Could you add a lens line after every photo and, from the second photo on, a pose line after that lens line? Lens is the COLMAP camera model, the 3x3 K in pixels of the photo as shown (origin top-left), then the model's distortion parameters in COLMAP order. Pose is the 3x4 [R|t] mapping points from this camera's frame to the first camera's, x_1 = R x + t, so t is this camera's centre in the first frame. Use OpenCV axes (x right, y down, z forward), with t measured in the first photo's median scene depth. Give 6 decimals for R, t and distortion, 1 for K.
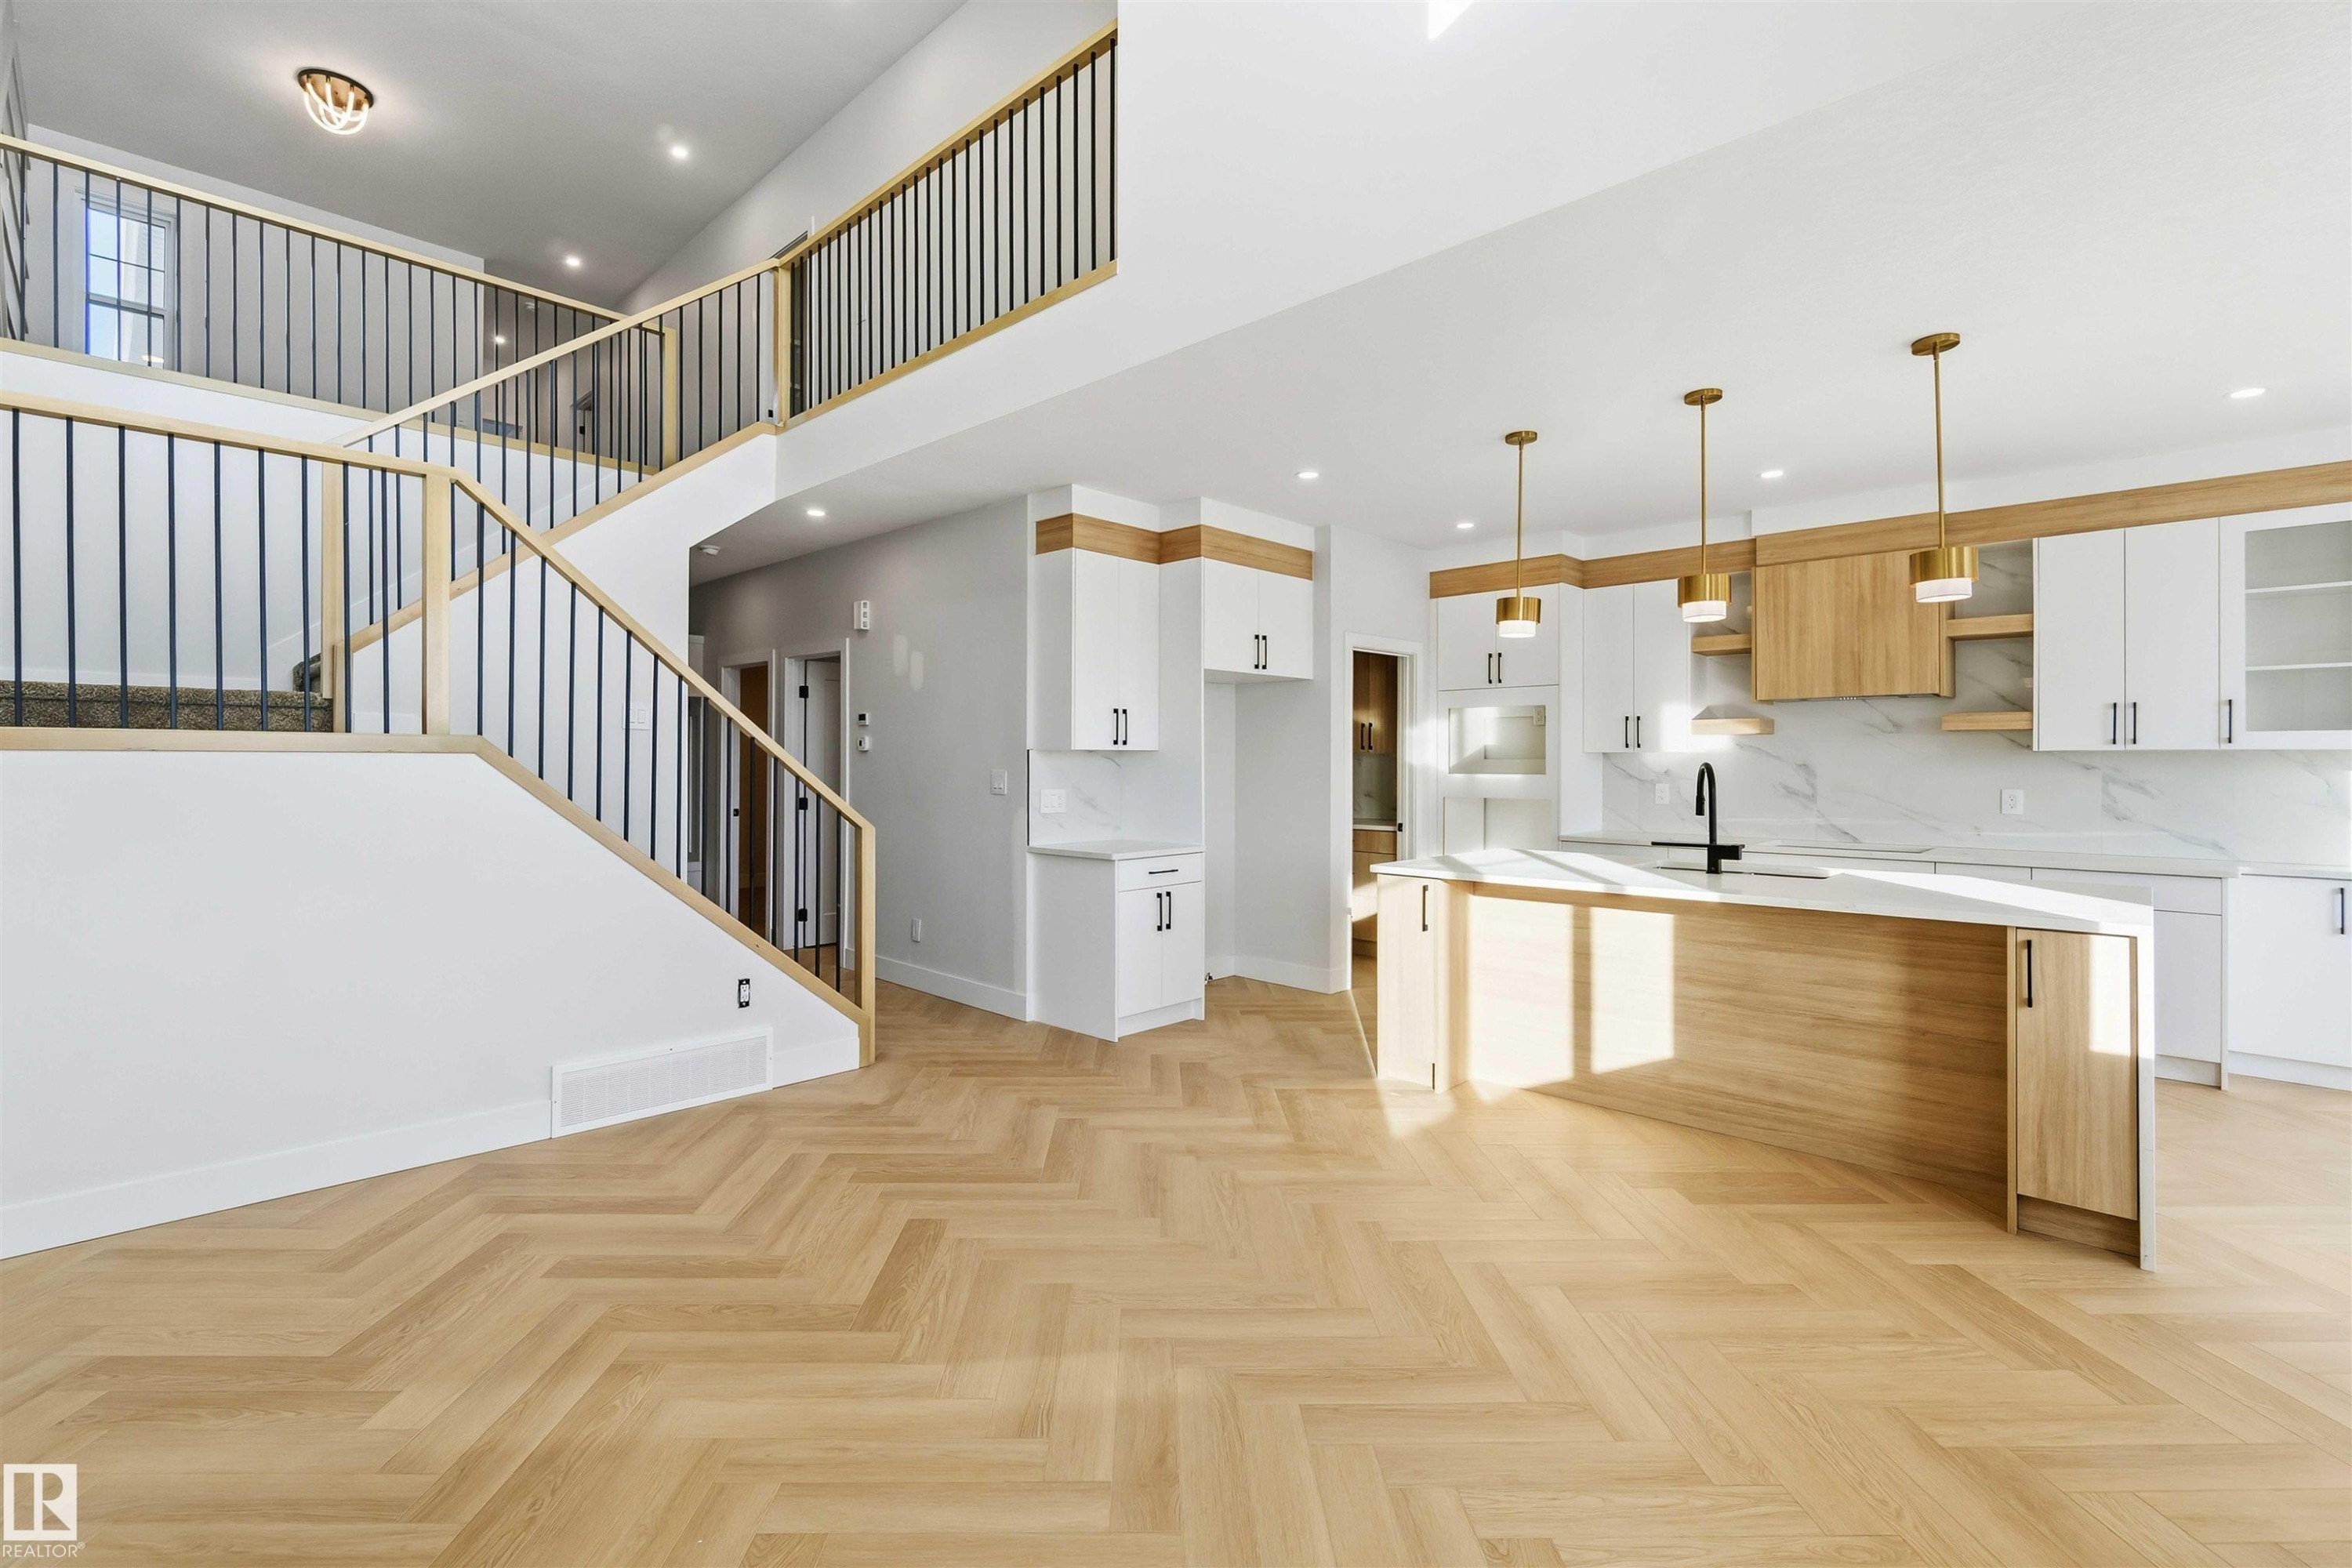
lens RADIAL K [[1020.2, 0, 1162.7], [0, 1020.2, 771.5], [0, 0, 1]] dist [-0.002175, 0.000489]
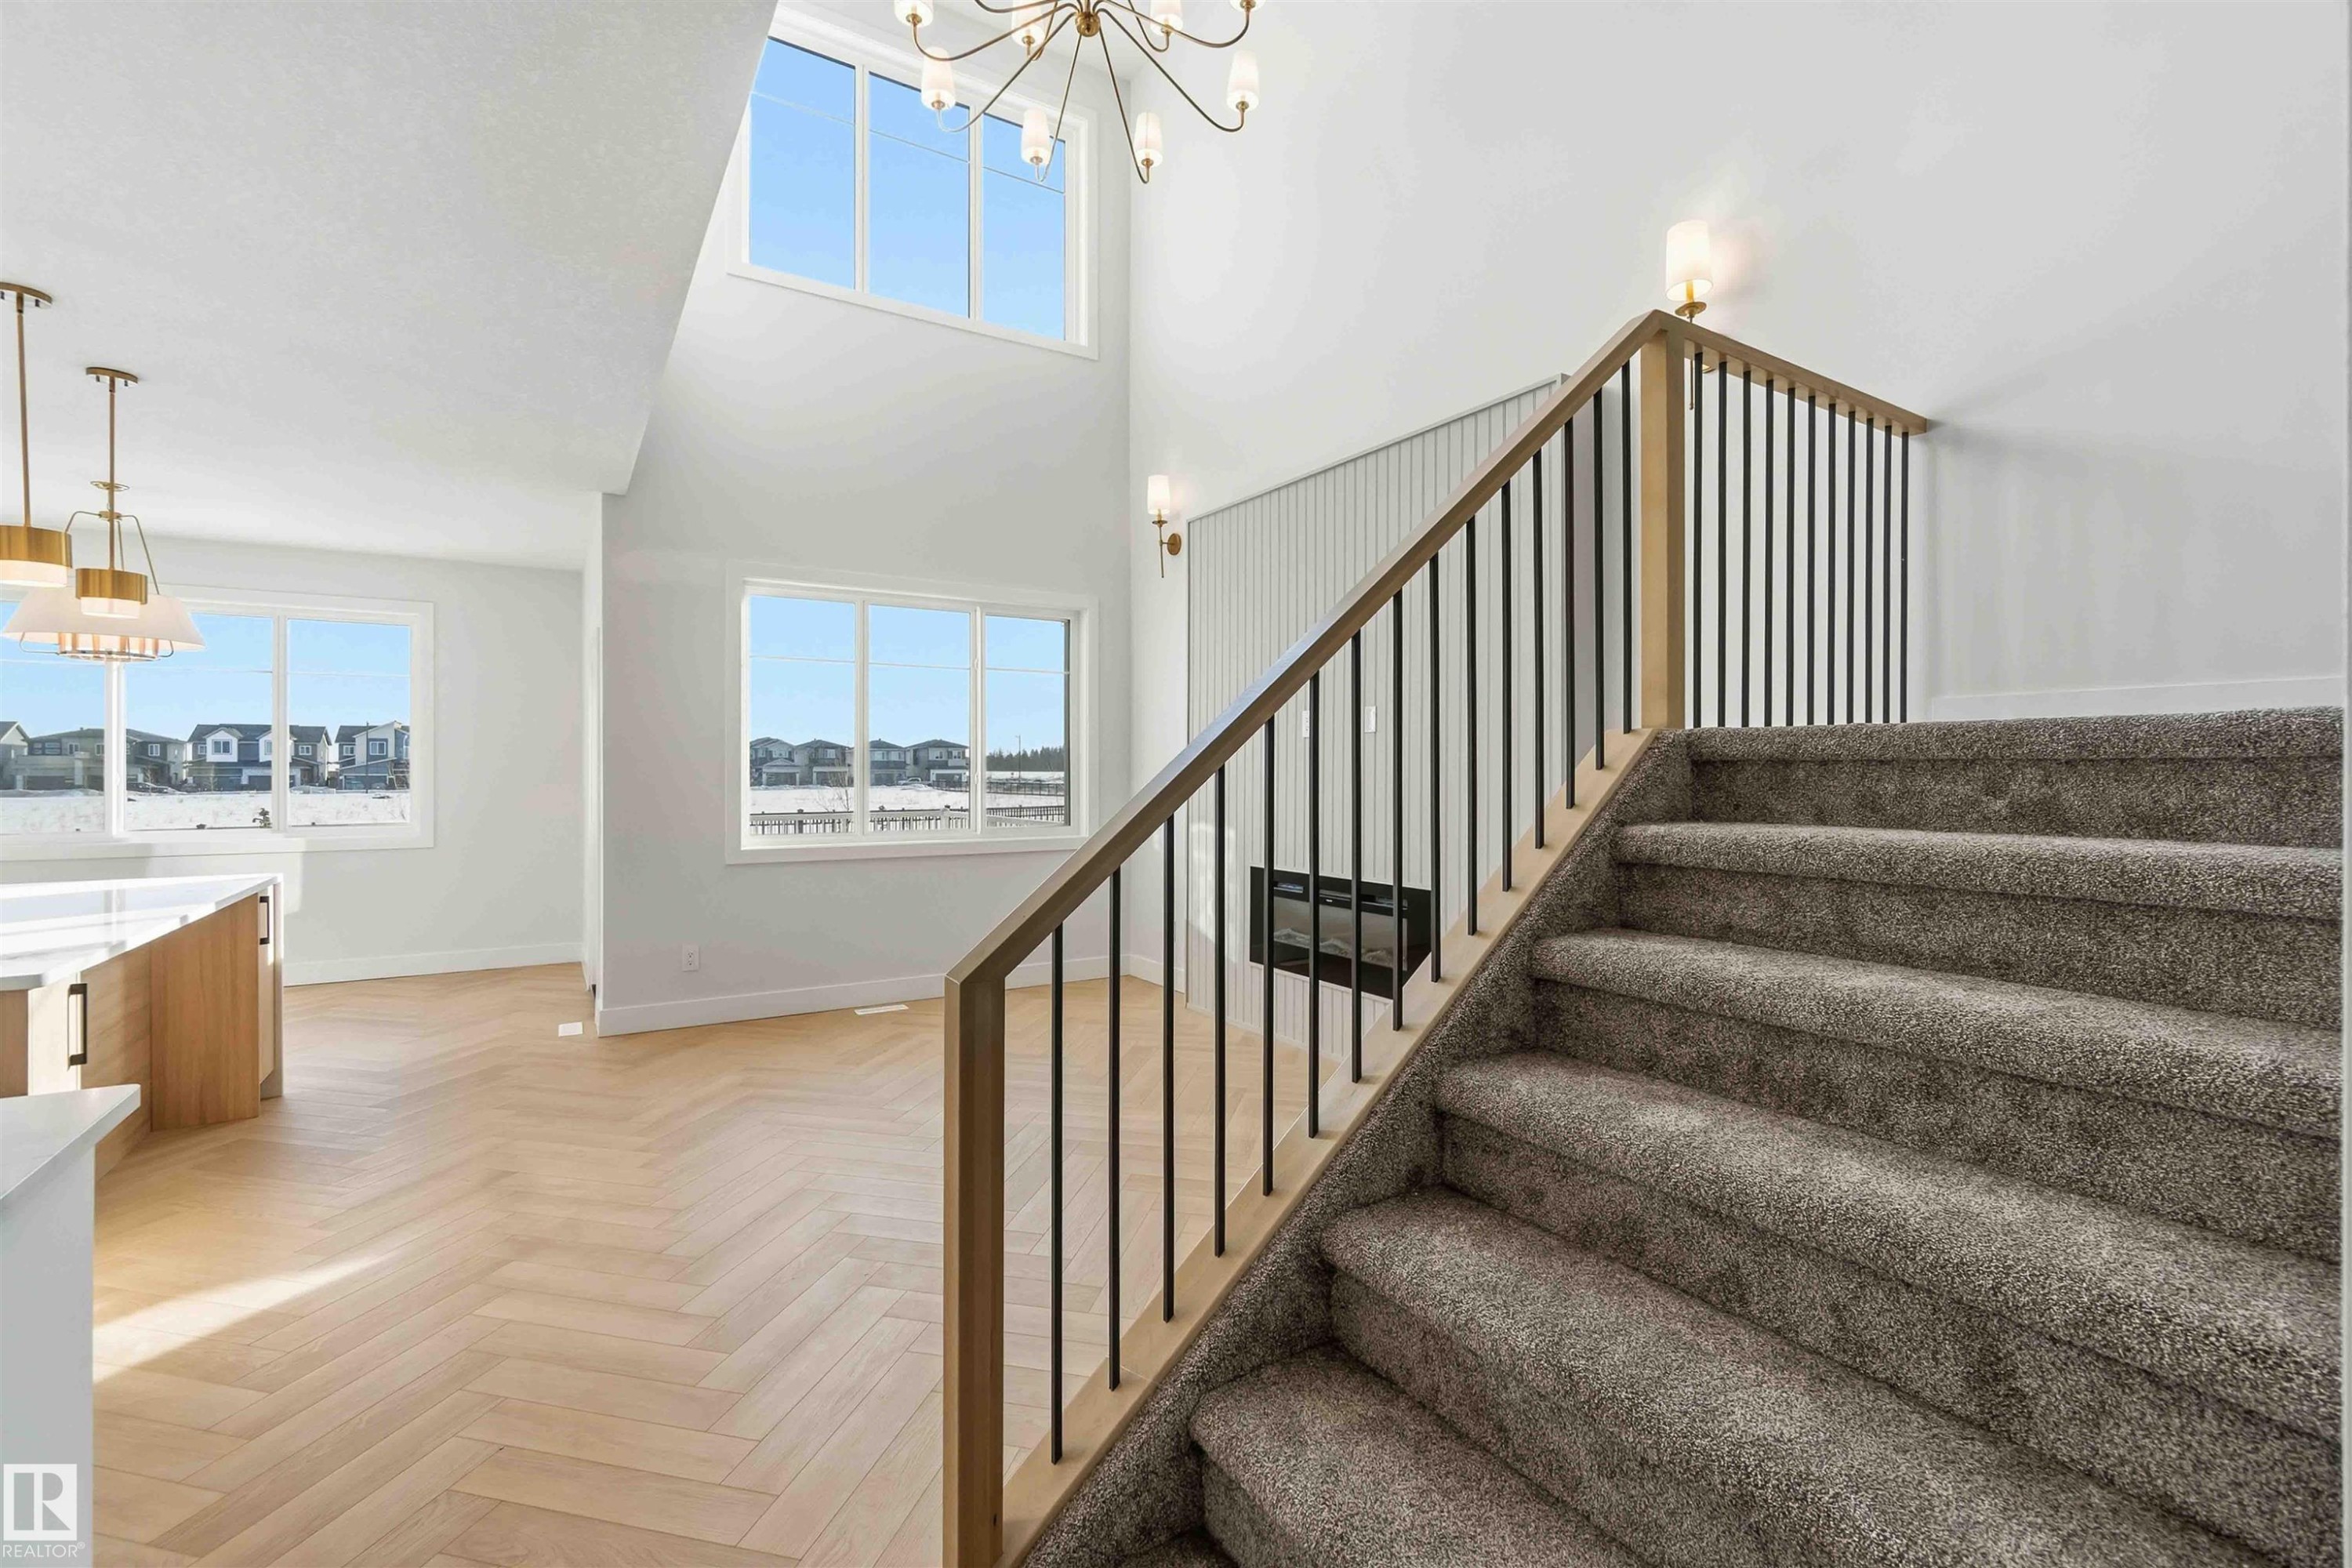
lens RADIAL K [[1020.2, 0, 1163.0], [0, 1020.2, 768.4], [0, 0, 1]] dist [-0.002175, 0.000489]
pose [[-0.968512, 0.002464, 0.248956, -0.458707], [0.003860, 0.999979, 0.005119, -0.011753], [-0.248938, 0.005918, -0.968501, 1.373377]]
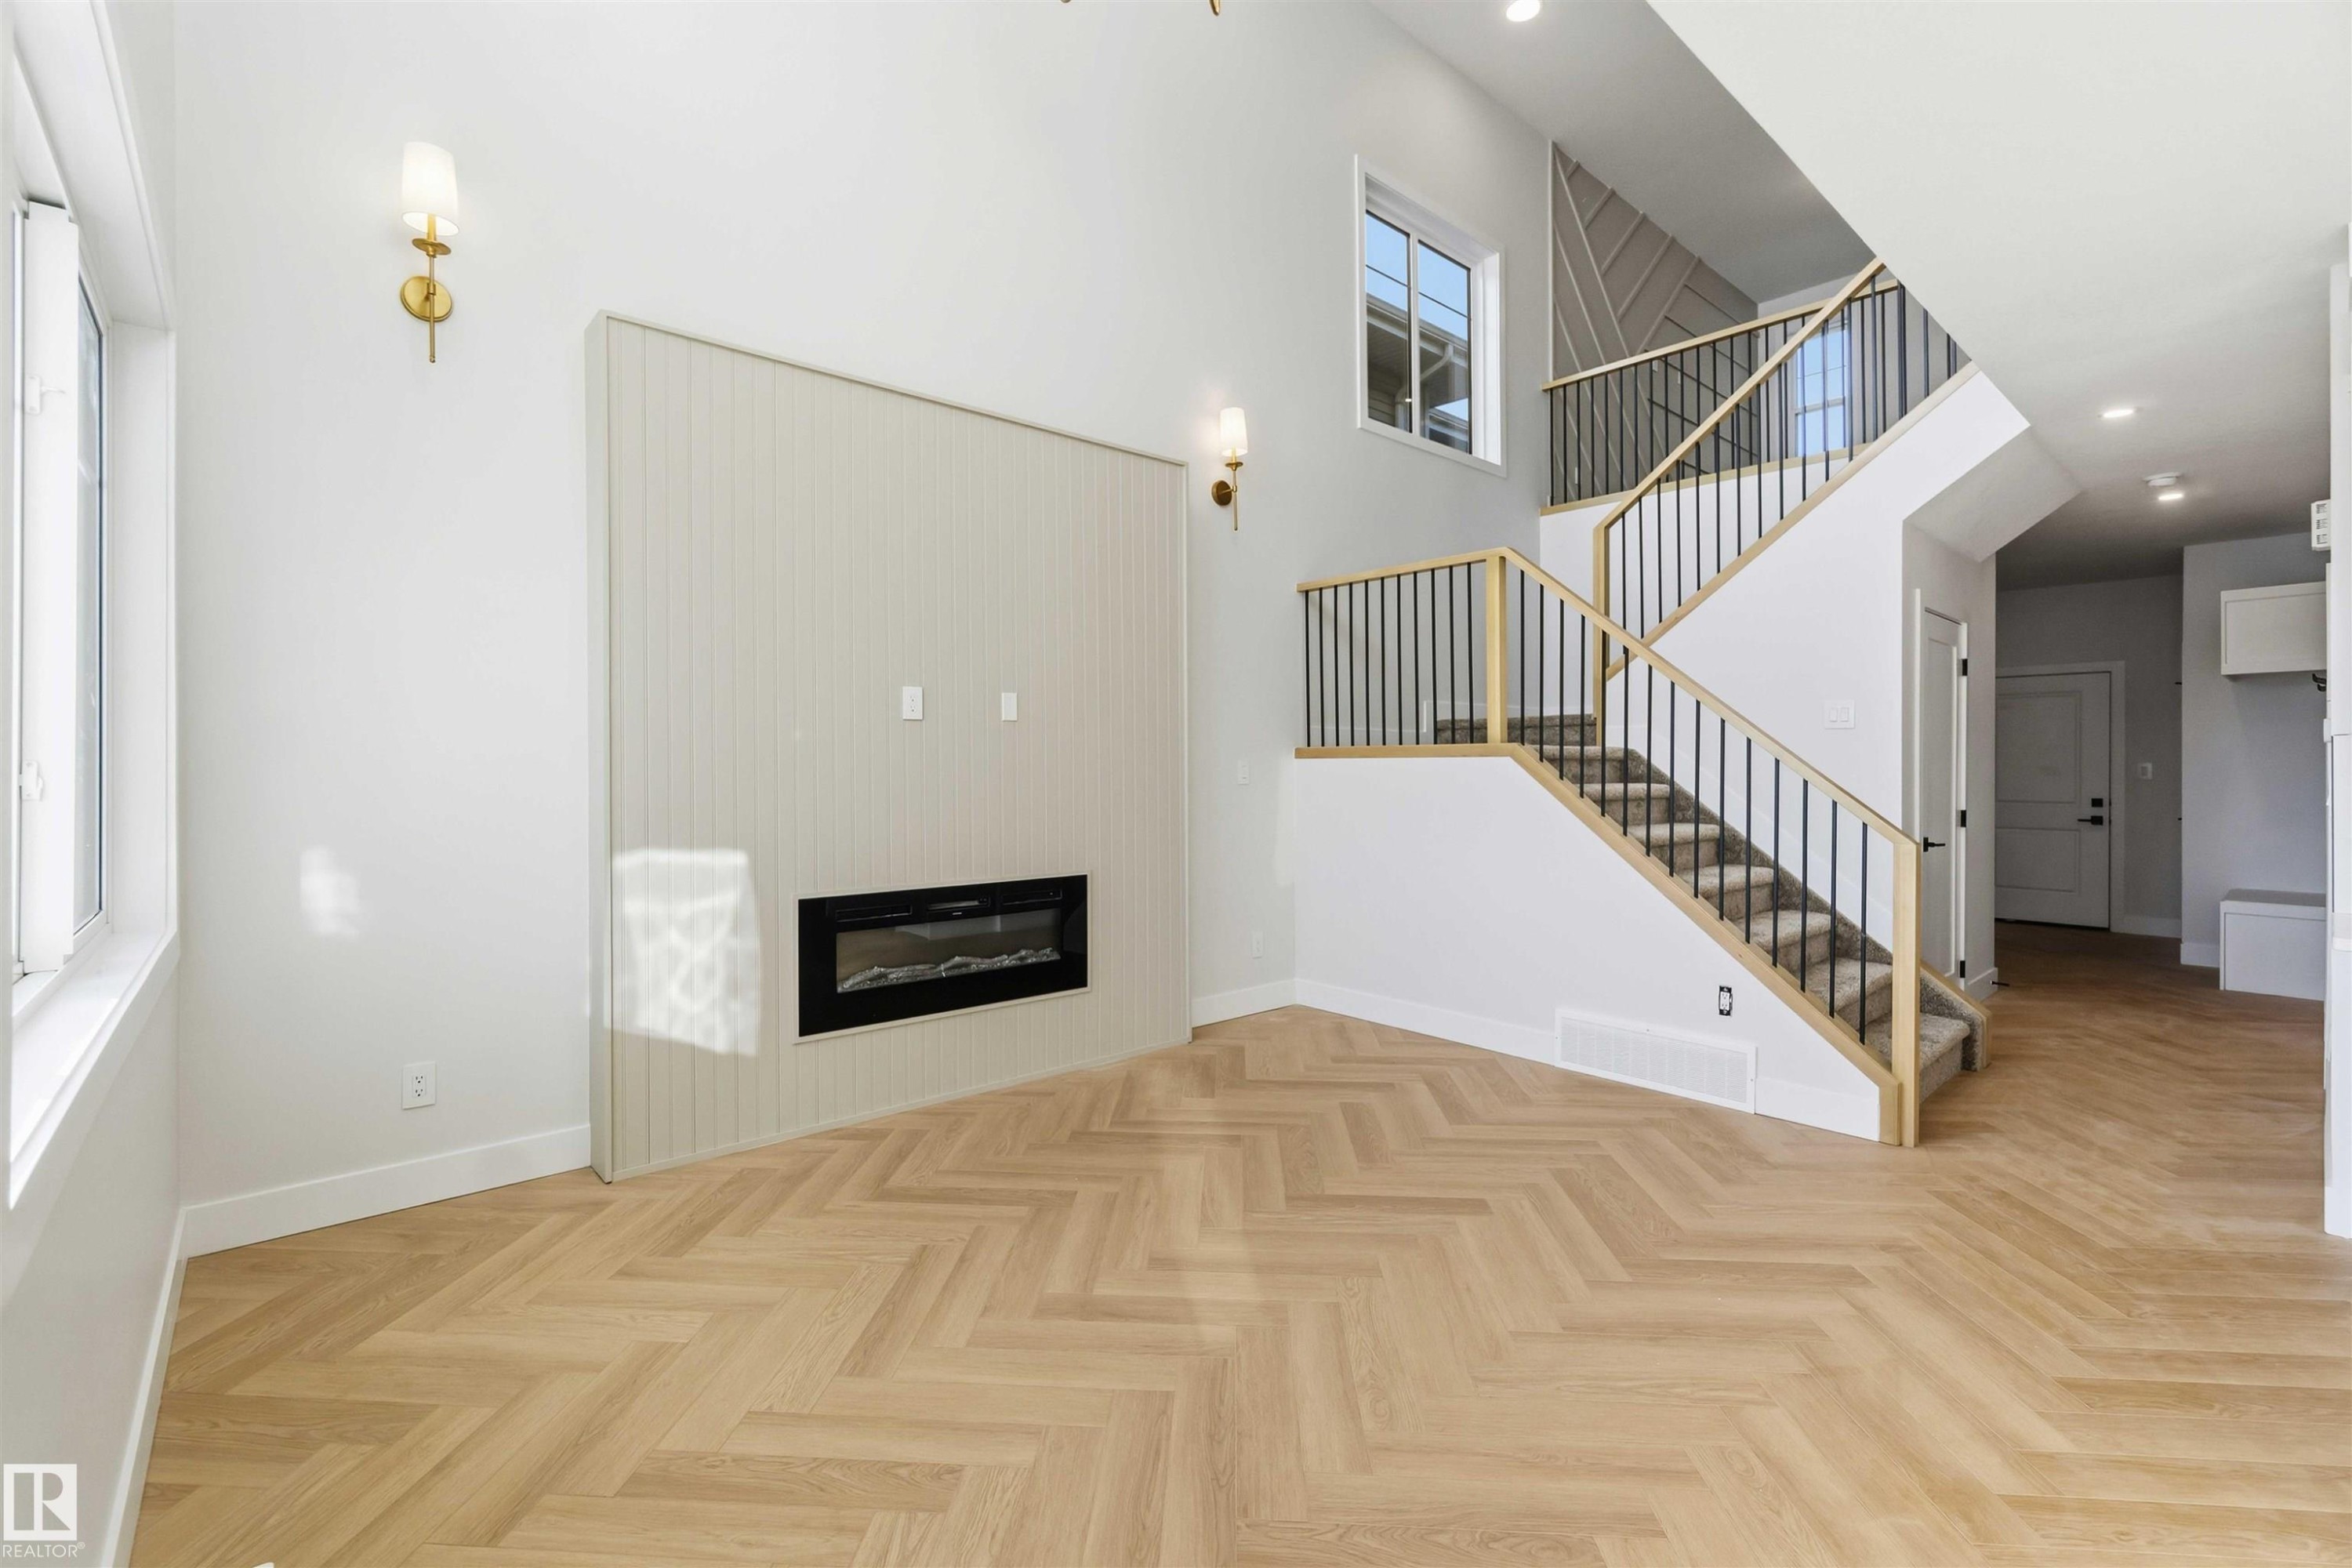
lens RADIAL K [[1020.2, 0, 1180.5], [0, 1020.2, 778.3], [0, 0, 1]] dist [-0.002175, 0.000489]
pose [[-0.066360, 0.008652, -0.997758, 0.559195], [-0.006224, 0.999939, 0.009084, 0.001604], [0.997776, 0.006812, -0.066302, 0.526081]]
